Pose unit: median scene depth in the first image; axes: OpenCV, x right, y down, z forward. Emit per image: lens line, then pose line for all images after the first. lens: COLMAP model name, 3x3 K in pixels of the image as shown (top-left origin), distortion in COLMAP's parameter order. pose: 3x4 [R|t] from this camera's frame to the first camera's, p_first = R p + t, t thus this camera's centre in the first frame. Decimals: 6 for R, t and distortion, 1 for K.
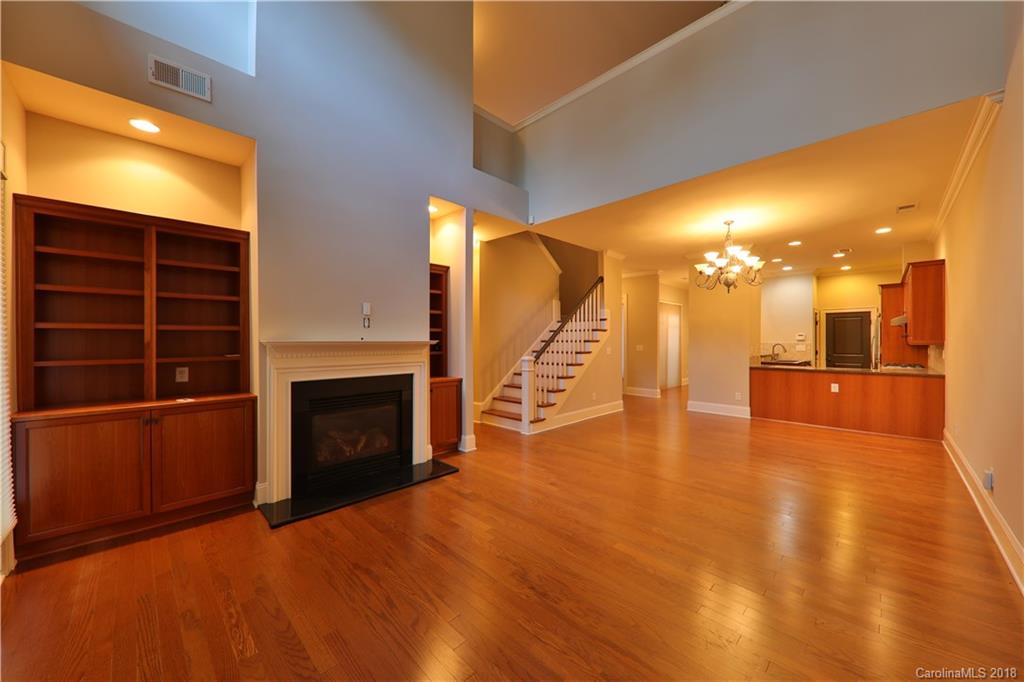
lens RADIAL K [[369.5, 0, 510.0], [0, 369.5, 342.0], [0, 0, 1]] dist [-0.003848, -0.000725]
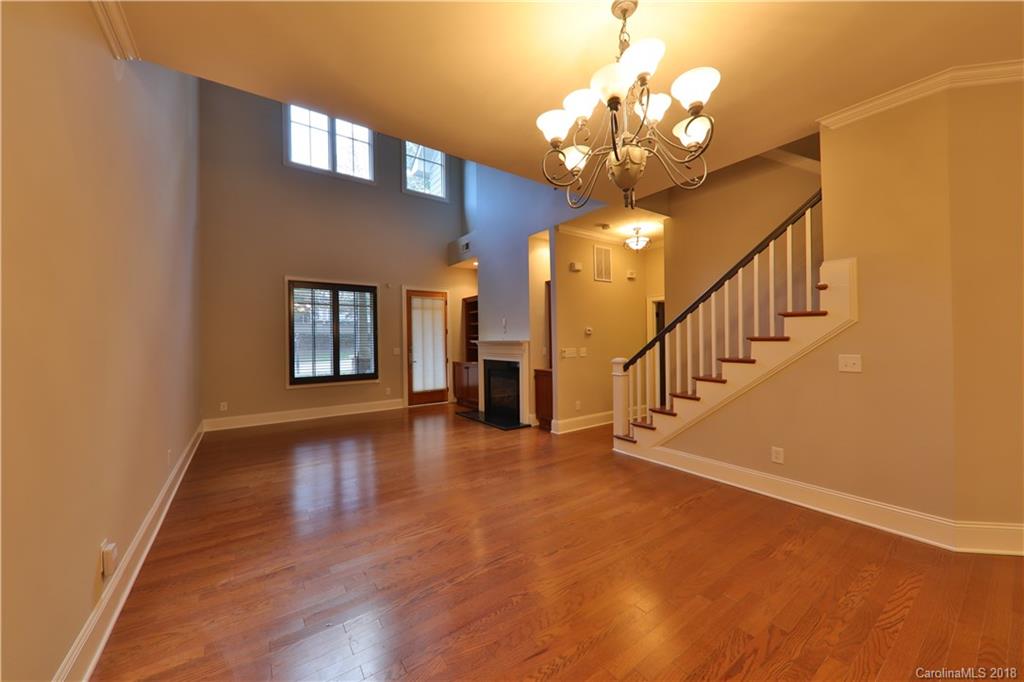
lens RADIAL K [[369.5, 0, 507.9], [0, 369.5, 338.7], [0, 0, 1]] dist [-0.003848, -0.000725]
pose [[-0.164611, 0.005255, -0.986345, 0.895010], [0.011343, 0.999930, 0.003434, -0.010175], [0.986293, -0.010623, -0.164659, 0.871587]]
